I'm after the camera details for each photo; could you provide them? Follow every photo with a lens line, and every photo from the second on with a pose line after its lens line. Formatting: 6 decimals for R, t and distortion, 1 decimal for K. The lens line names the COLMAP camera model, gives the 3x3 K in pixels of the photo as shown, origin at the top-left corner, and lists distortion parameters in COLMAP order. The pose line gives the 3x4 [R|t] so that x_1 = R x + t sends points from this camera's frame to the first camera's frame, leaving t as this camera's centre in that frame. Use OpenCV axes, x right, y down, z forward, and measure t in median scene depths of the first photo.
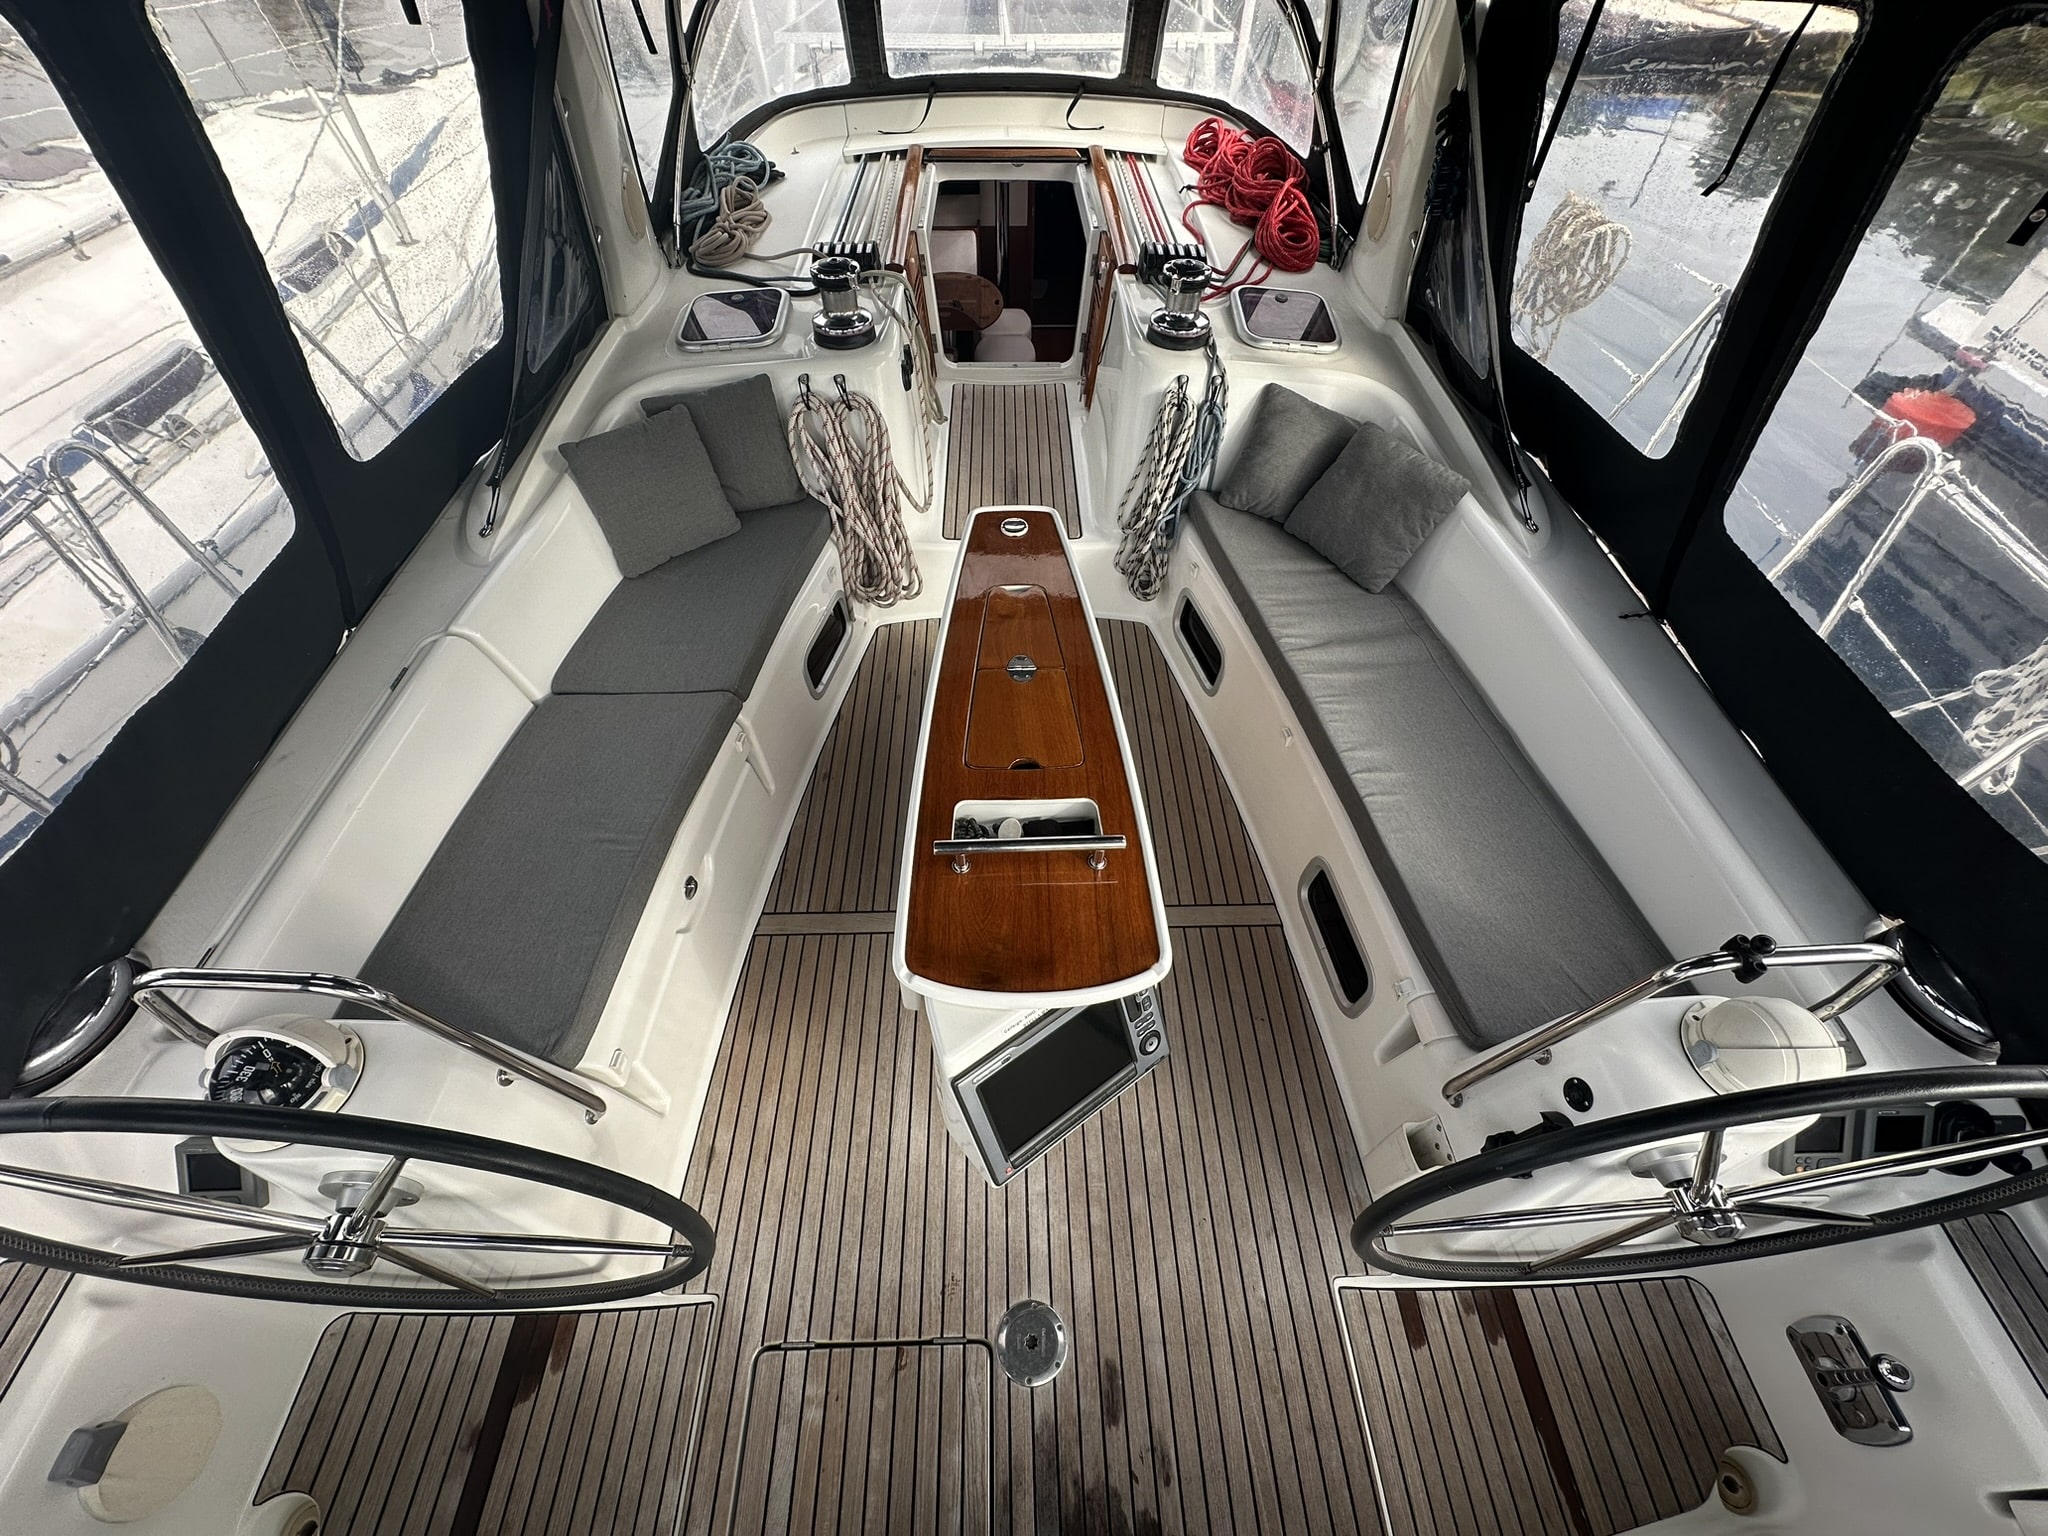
lens RADIAL K [[813.8, 0, 1019.9], [0, 813.8, 769.3], [0, 0, 1]] dist [-0.001485, -0.000157]
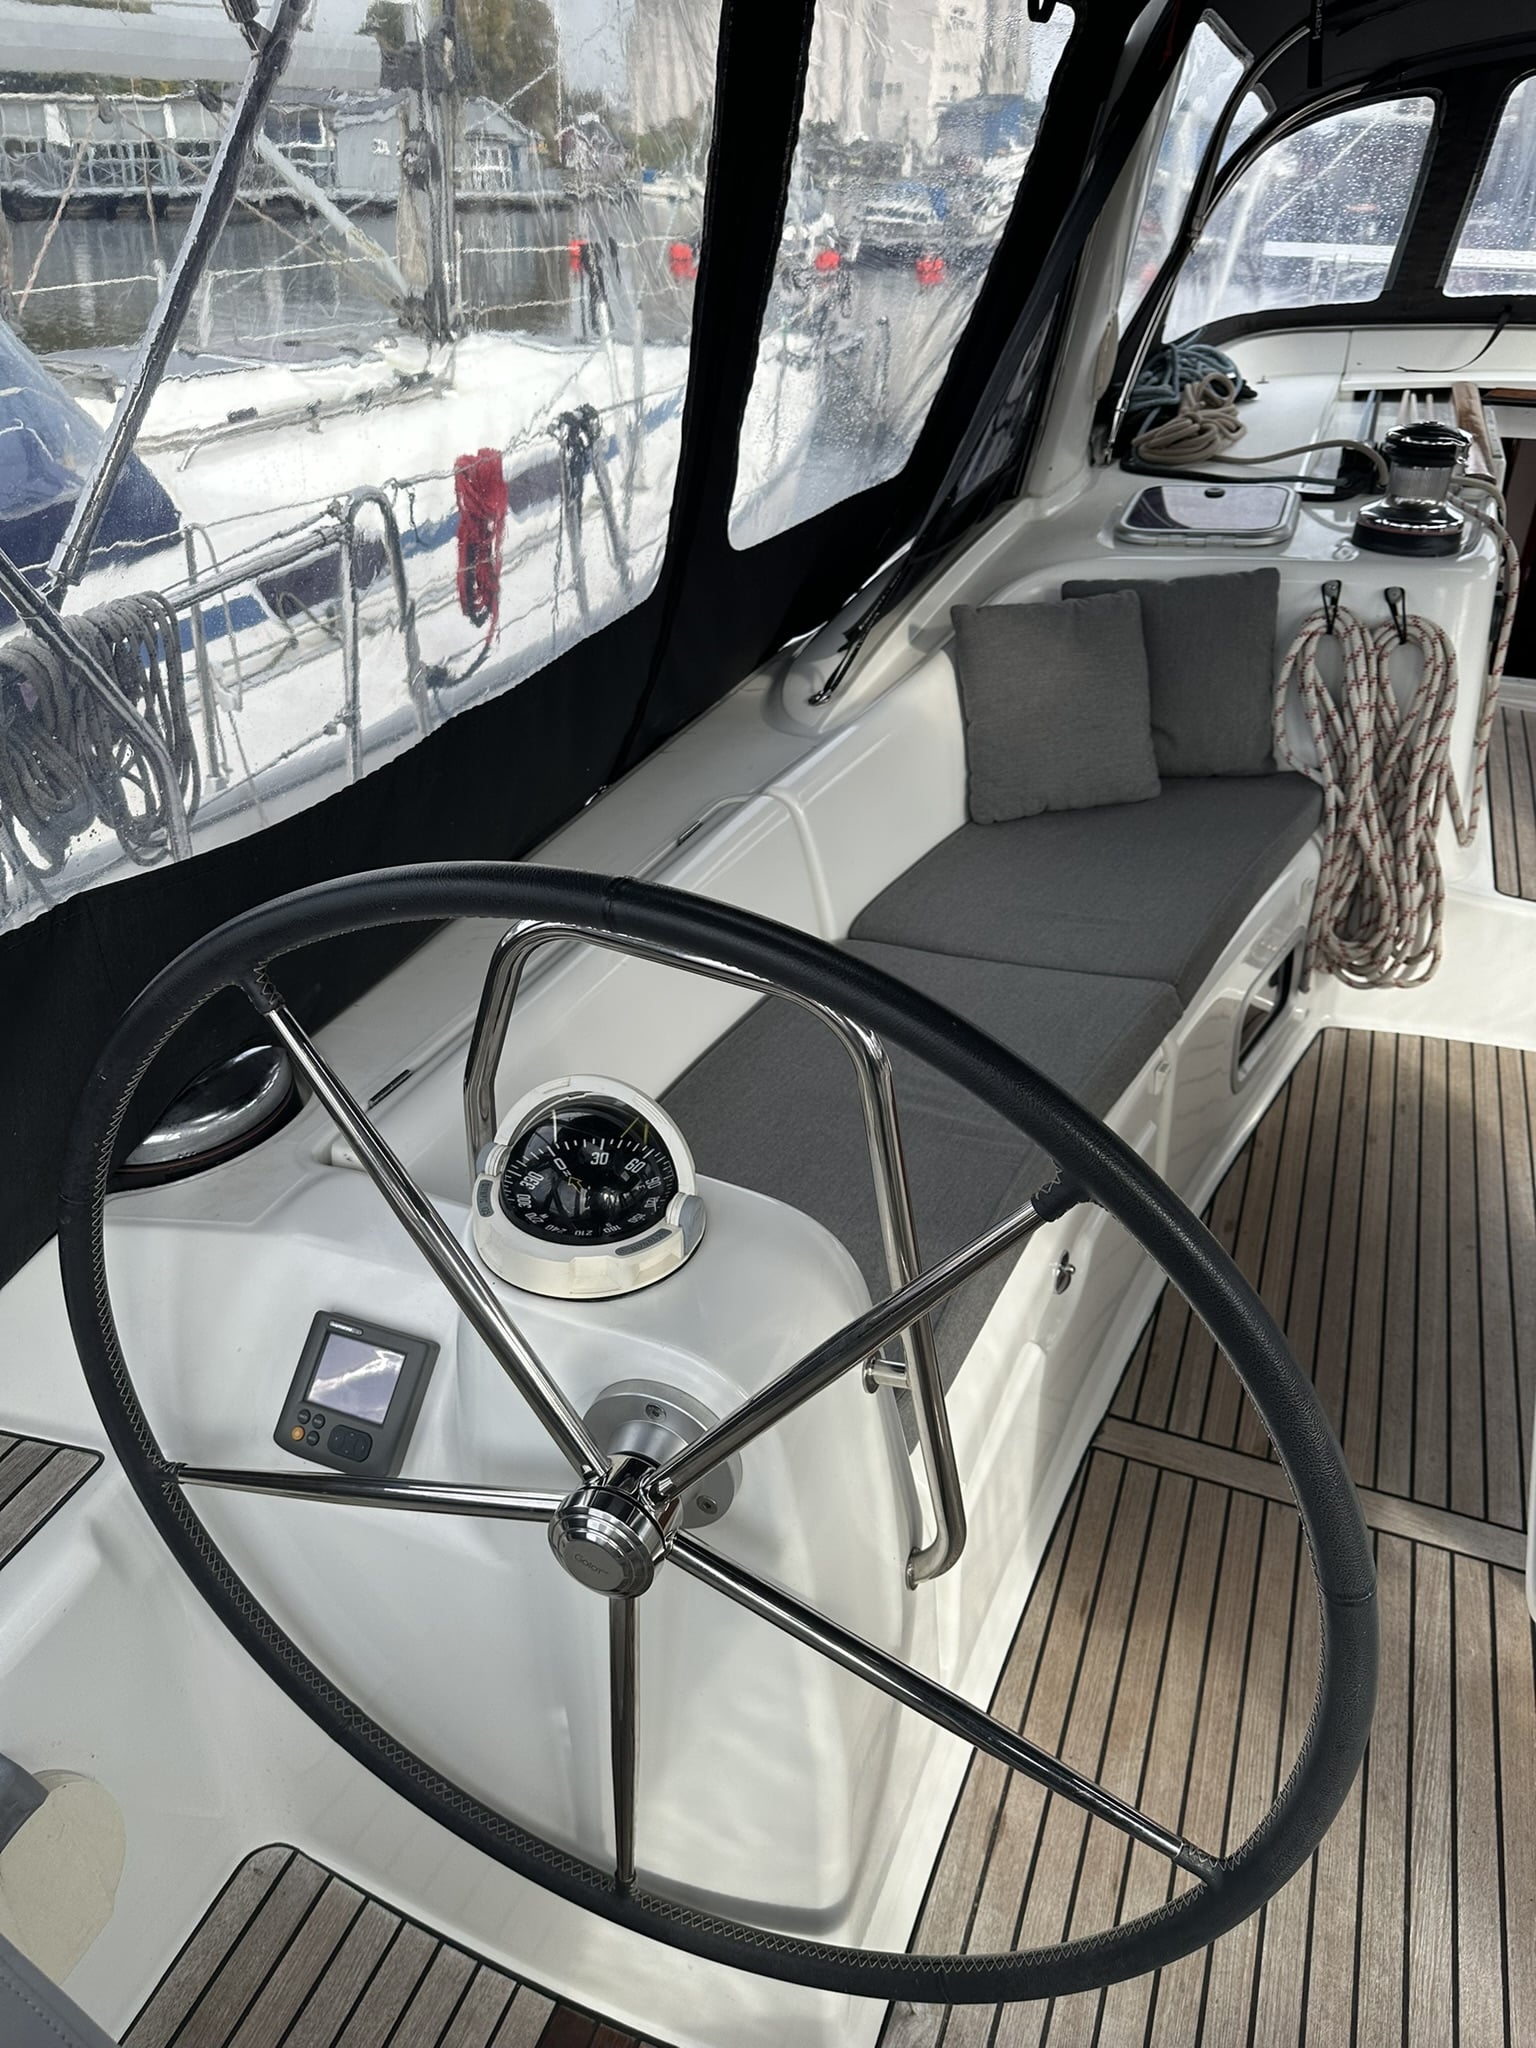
lens RADIAL K [[1459.8, 0, 762.9], [0, 1459.8, 1013.5], [0, 0, 1]] dist [0.025630, -0.028870]
pose [[0.922824, 0.198964, -0.329863, -0.225677], [-0.299533, 0.909053, -0.289660, 0.237329], [0.242231, 0.366110, 0.898492, 0.037829]]
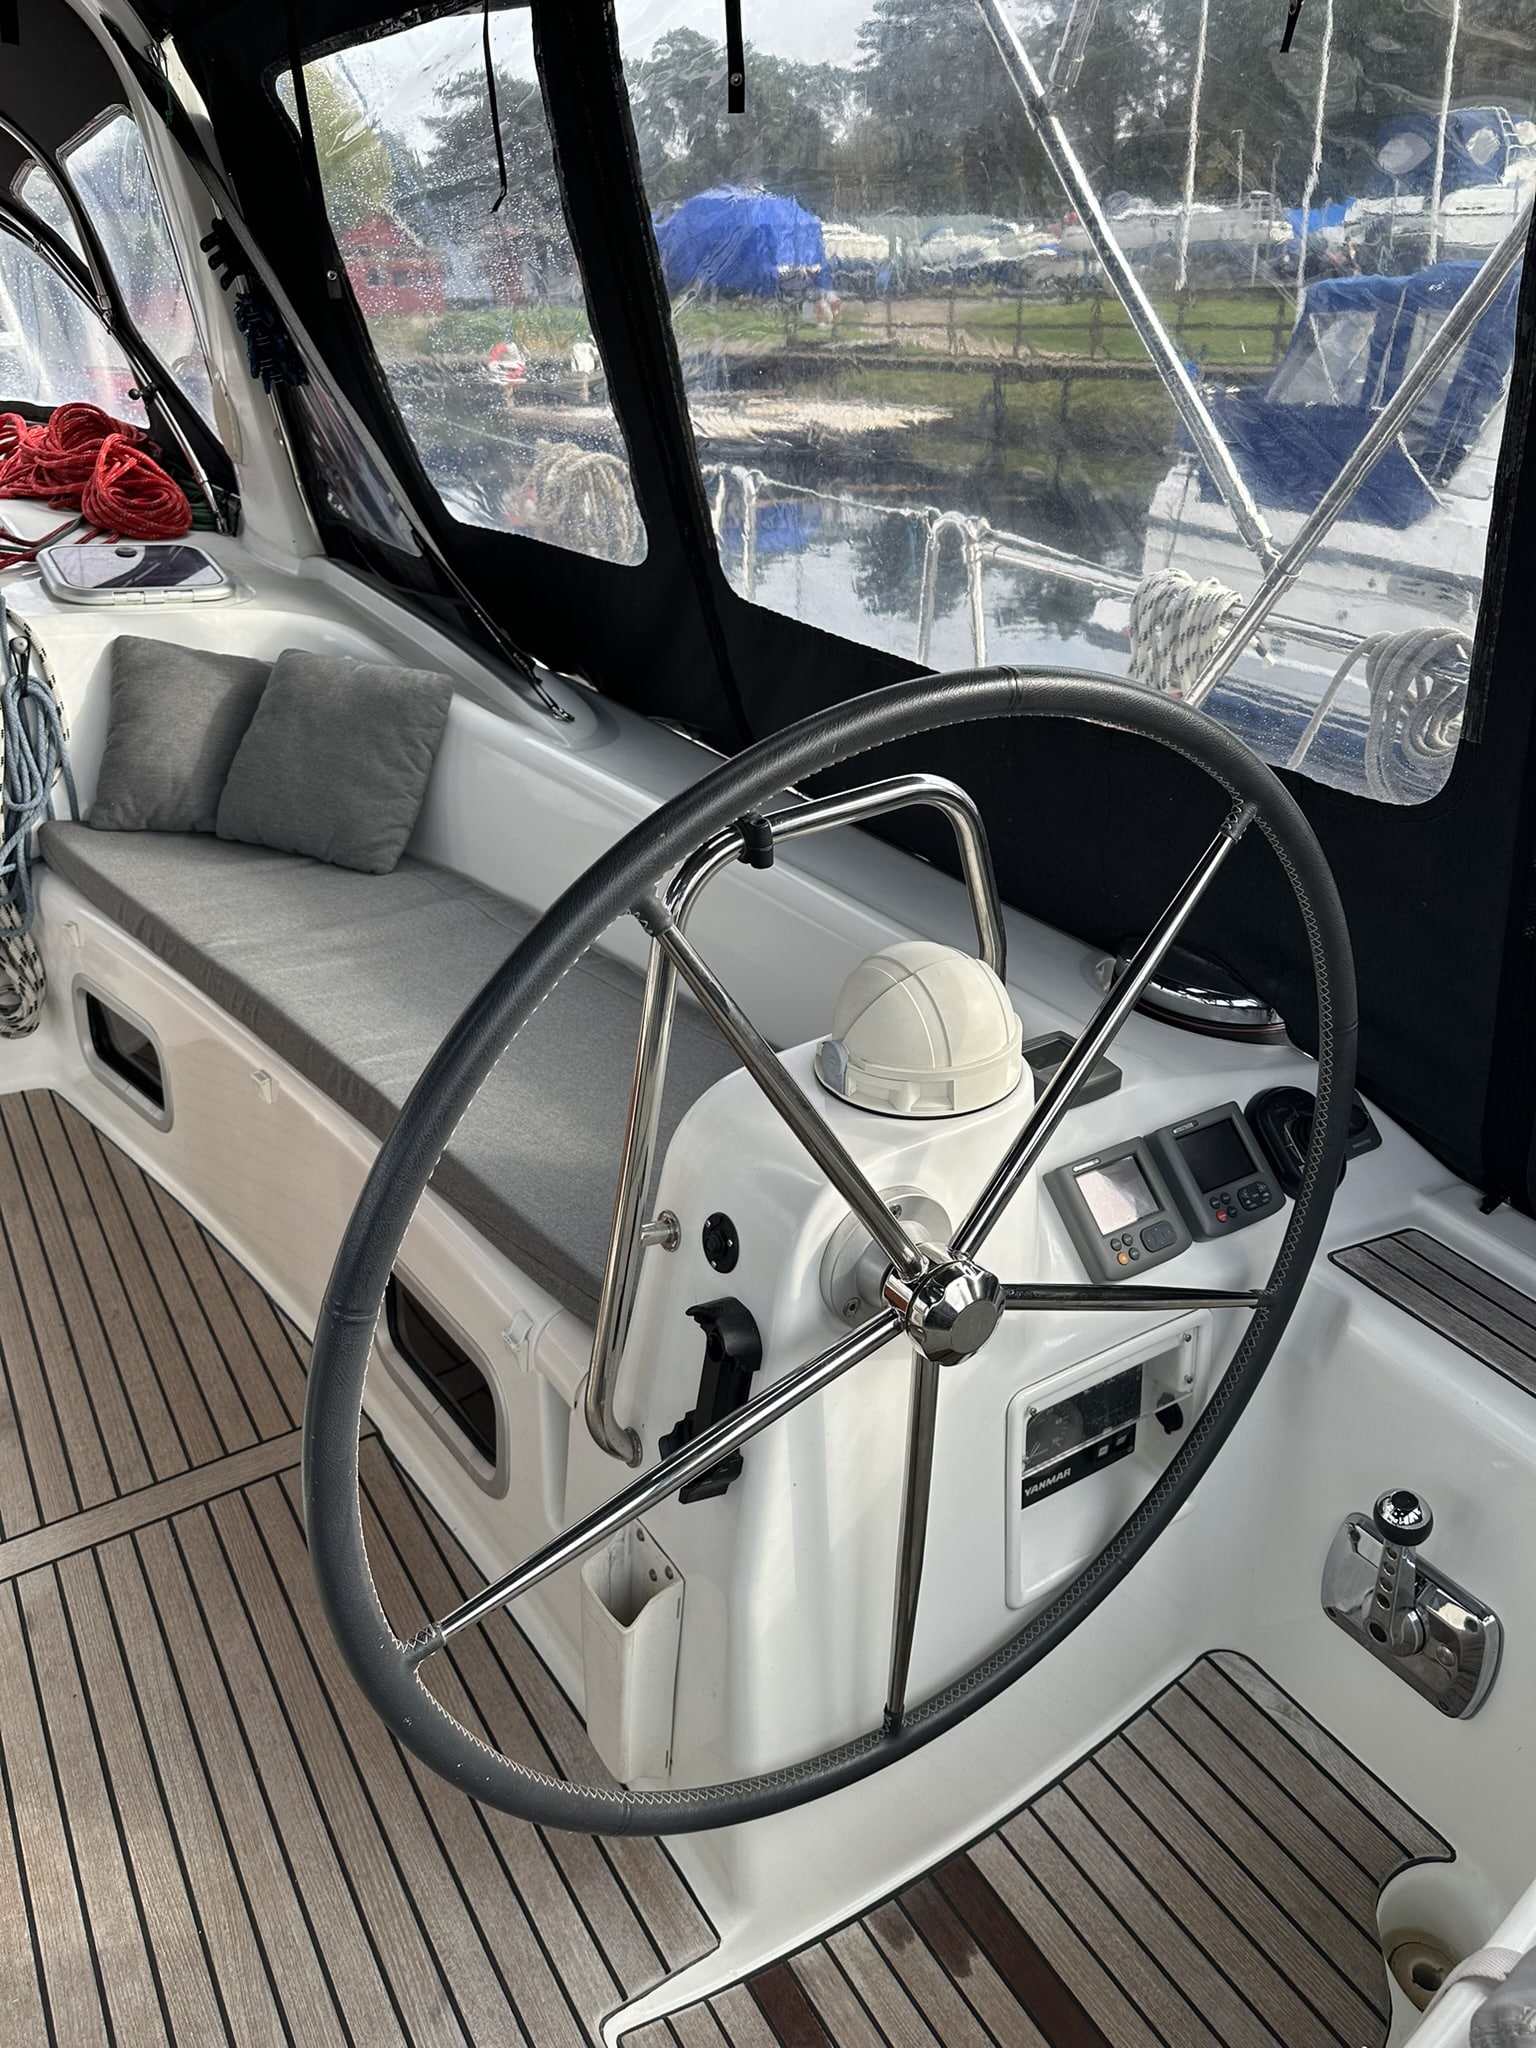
lens RADIAL K [[1453.8, 0, 772.1], [0, 1453.8, 1023.8], [0, 0, 1]] dist [0.044303, -0.062853]
pose [[0.858250, -0.248768, 0.448911, 0.162547], [0.407191, 0.862481, -0.300537, 0.289342], [-0.312413, 0.440729, 0.841520, 0.062193]]
